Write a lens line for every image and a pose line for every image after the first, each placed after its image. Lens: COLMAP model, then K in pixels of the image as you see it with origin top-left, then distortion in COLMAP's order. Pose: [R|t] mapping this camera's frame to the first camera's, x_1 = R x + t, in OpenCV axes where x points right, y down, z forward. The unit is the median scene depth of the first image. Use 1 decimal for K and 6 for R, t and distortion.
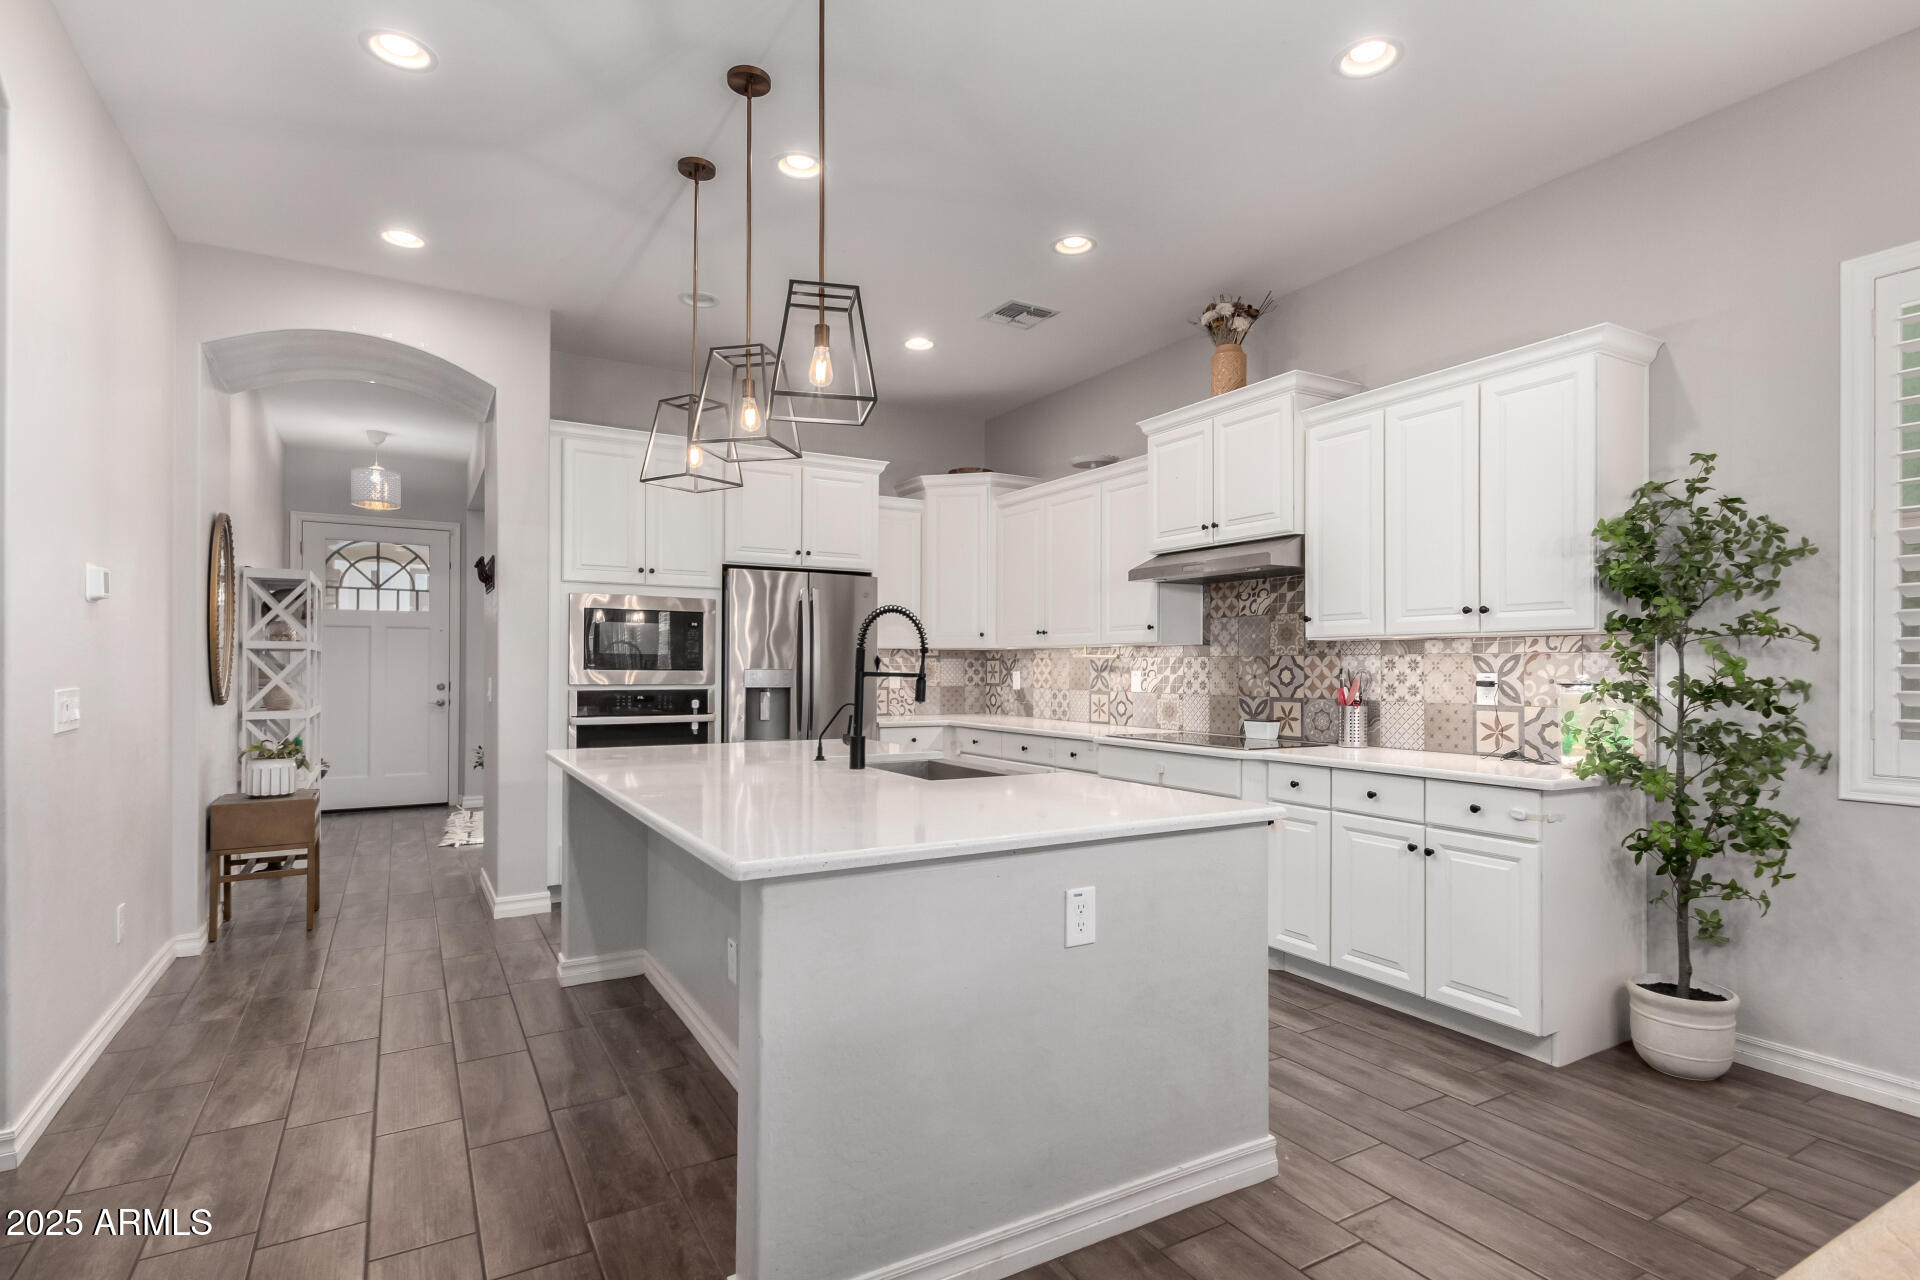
lens RADIAL K [[938.8, 0, 952.7], [0, 938.8, 654.2], [0, 0, 1]] dist [0.002953, -0.002162]
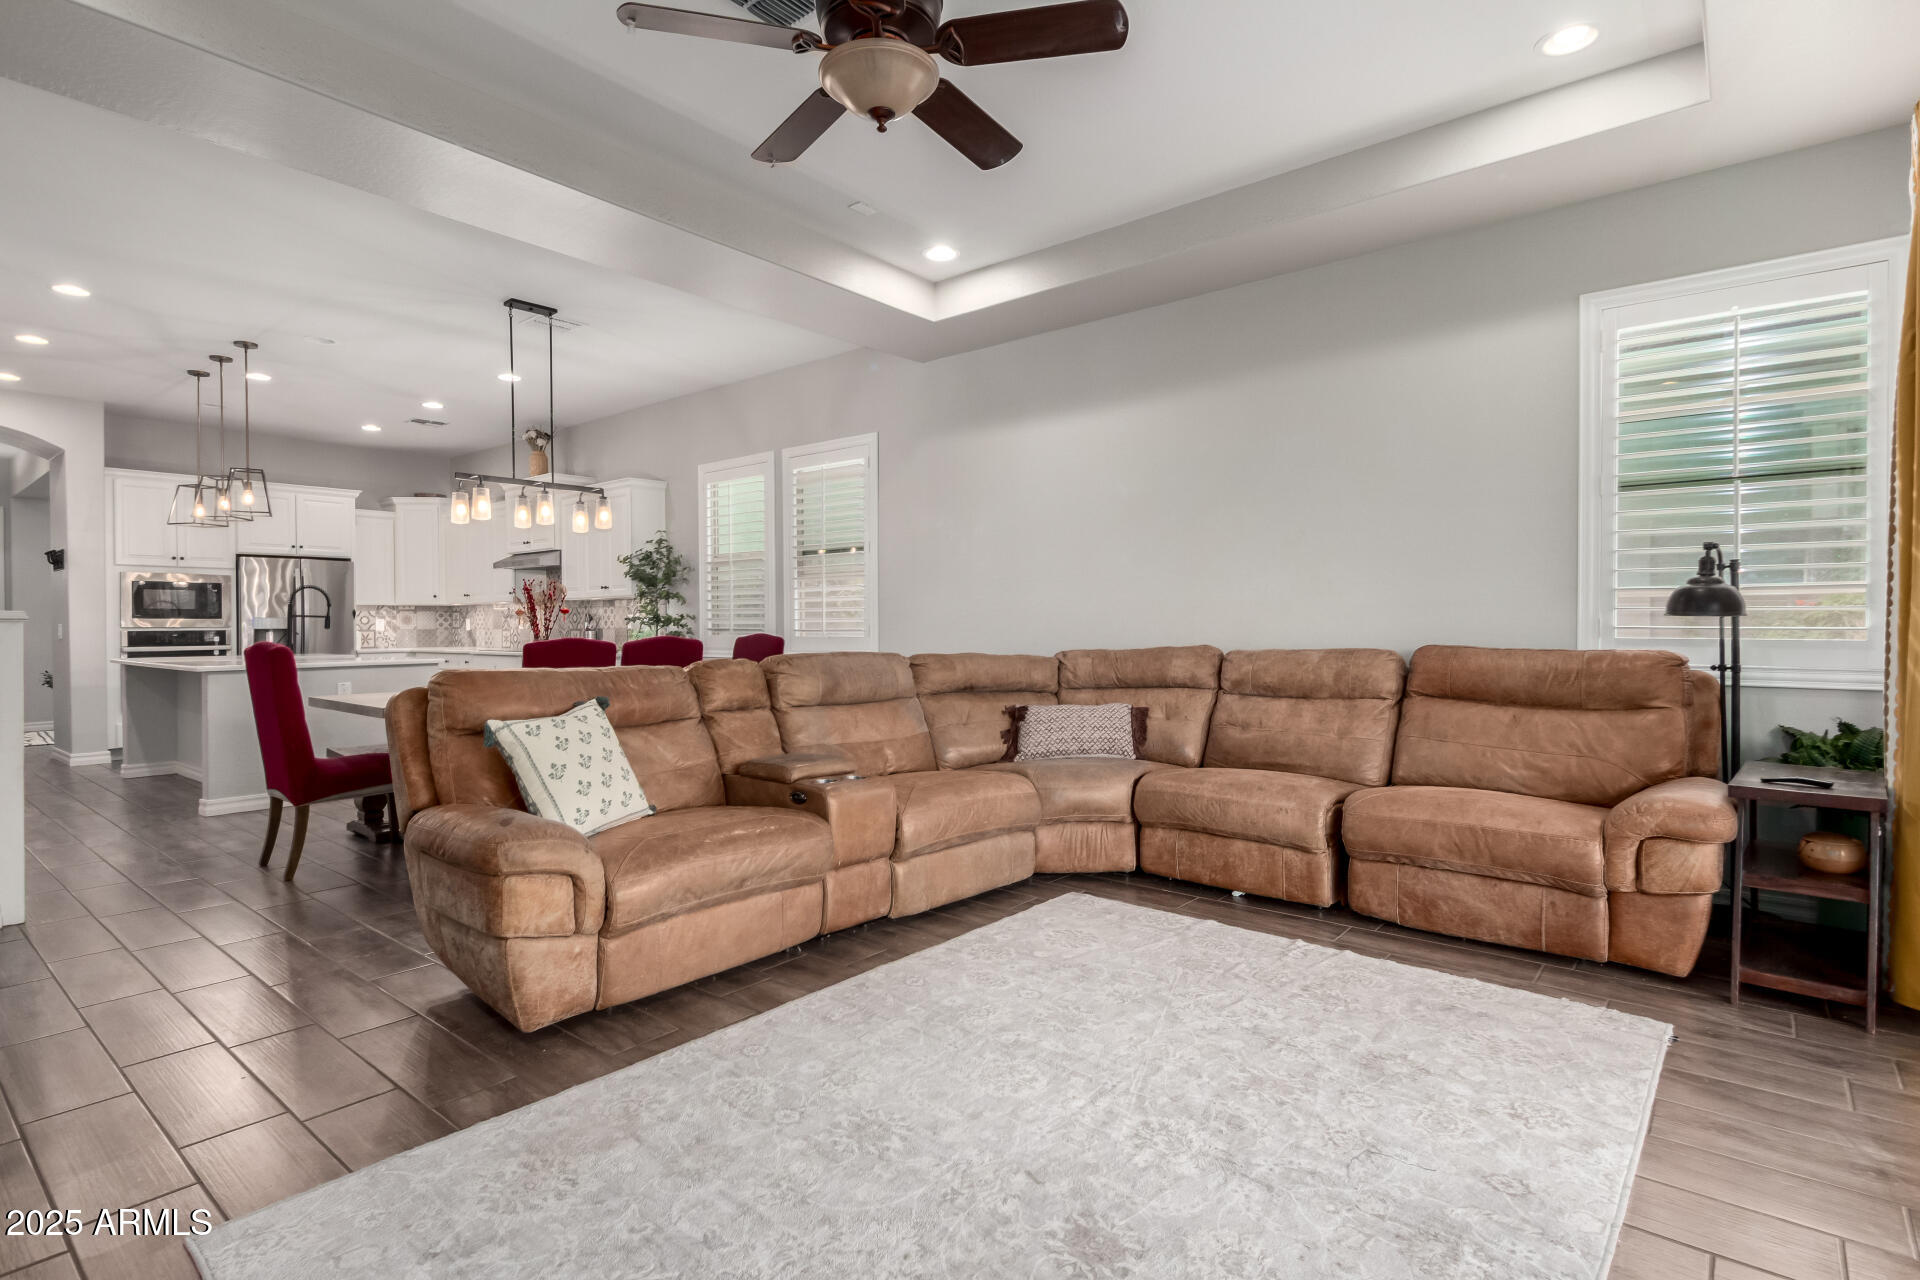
lens RADIAL K [[938.8, 0, 970.6], [0, 938.8, 629.5], [0, 0, 1]] dist [0.002953, -0.002162]
pose [[0.934223, -0.012316, 0.356476, 0.376174], [0.005435, 0.999779, 0.020298, 0.010211], [-0.356647, -0.017025, 0.934084, -1.018547]]
